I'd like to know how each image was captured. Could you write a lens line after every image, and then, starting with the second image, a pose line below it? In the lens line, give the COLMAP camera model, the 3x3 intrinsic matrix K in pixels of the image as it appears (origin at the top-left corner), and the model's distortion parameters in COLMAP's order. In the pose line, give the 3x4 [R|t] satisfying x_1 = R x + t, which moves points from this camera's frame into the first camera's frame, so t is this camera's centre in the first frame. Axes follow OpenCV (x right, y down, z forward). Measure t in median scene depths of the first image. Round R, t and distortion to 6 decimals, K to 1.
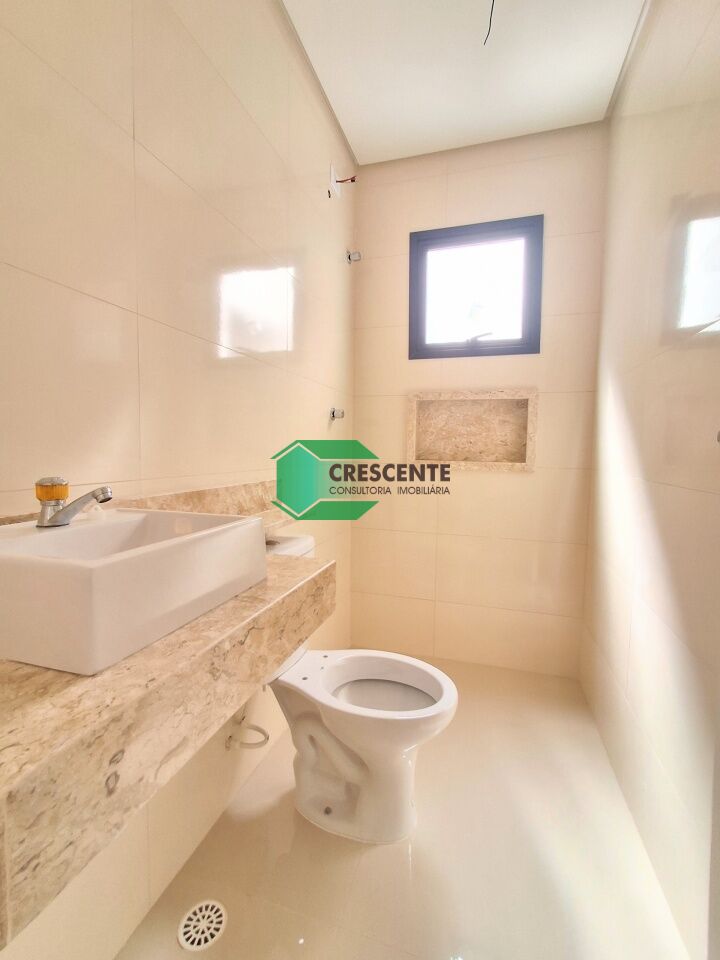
lens RADIAL K [[439.4, 0, 358.7], [0, 439.4, 482.7], [0, 0, 1]] dist [-0.001758, 0.005340]
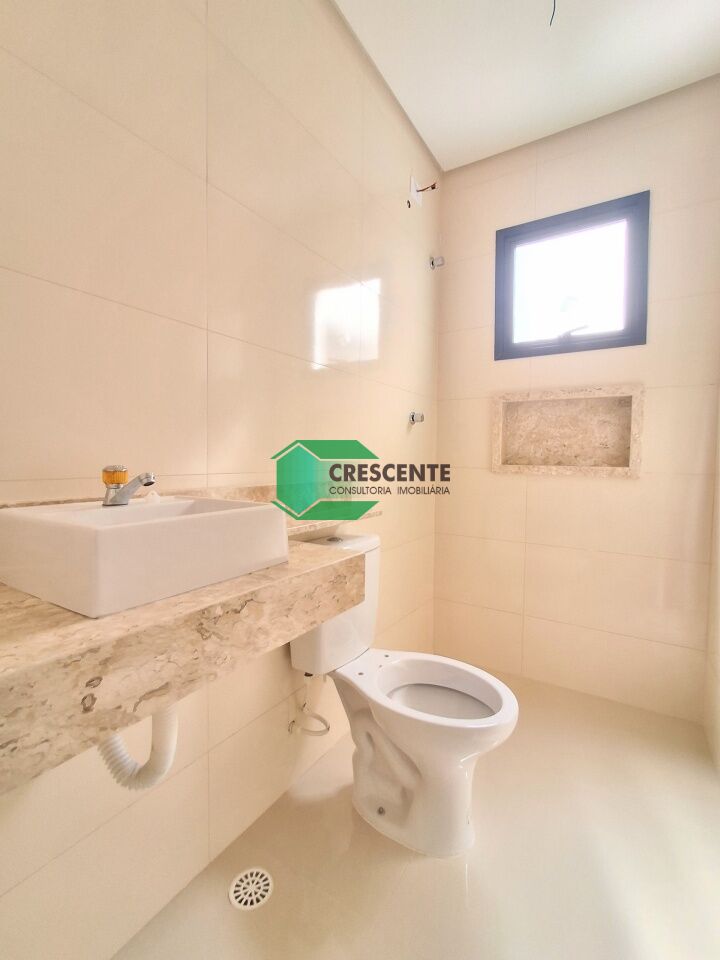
lens RADIAL K [[439.5, 0, 360.0], [0, 439.5, 480.0], [0, 0, 1]] dist [0.002018, 0.000124]
pose [[0.966645, 0.010543, -0.255902, 0.130659], [-0.018252, 0.999448, -0.027768, 0.024267], [0.255468, 0.031513, 0.966304, -0.000835]]
